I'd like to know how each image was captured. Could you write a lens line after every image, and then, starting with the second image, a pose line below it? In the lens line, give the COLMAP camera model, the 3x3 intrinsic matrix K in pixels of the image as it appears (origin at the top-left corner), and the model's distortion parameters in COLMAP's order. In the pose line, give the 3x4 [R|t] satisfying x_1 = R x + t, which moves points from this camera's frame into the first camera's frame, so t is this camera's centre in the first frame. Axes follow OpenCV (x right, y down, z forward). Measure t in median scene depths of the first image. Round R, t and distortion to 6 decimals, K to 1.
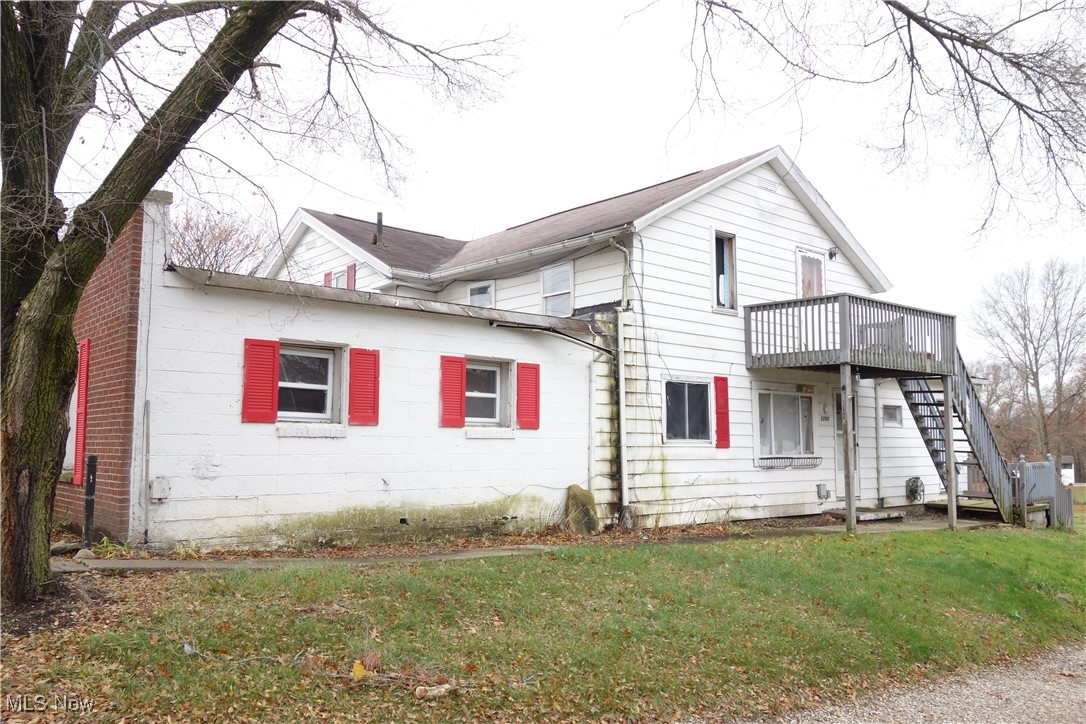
lens RADIAL K [[854.9, 0, 537.8], [0, 854.9, 365.4], [0, 0, 1]] dist [0.010724, -0.005167]
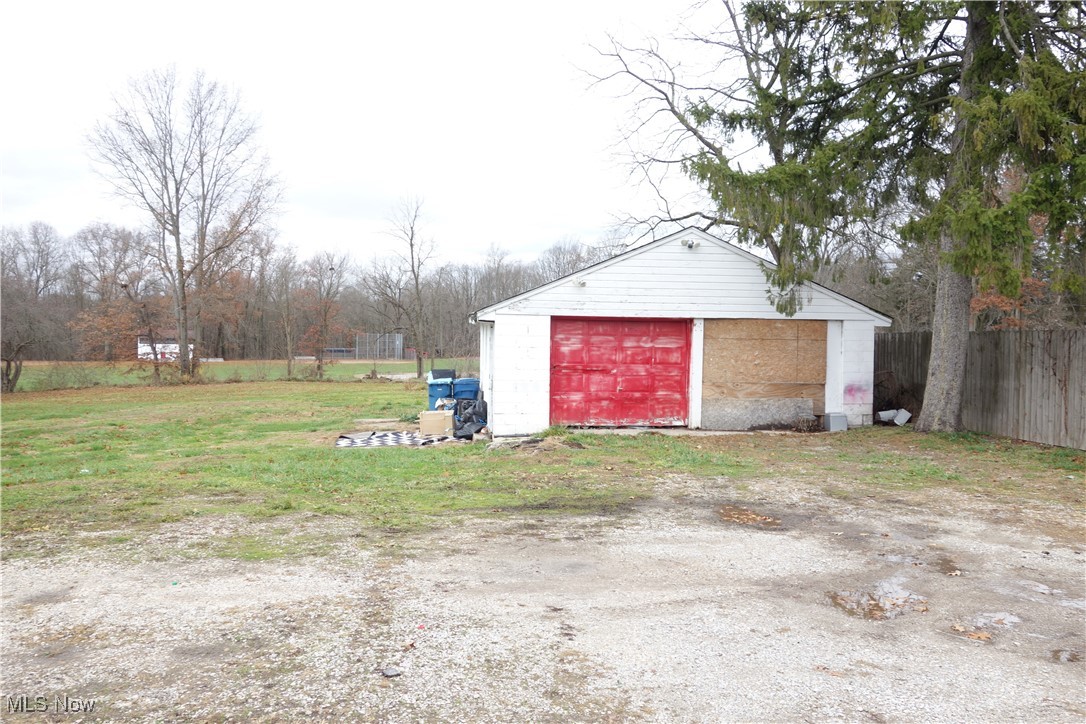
lens RADIAL K [[854.9, 0, 539.0], [0, 854.9, 363.5], [0, 0, 1]] dist [0.010724, -0.005167]
pose [[0.589239, -0.030335, 0.807389, 0.152165], [-0.082294, 0.991845, 0.097324, 0.039208], [-0.803757, -0.123791, 0.581937, 0.281917]]
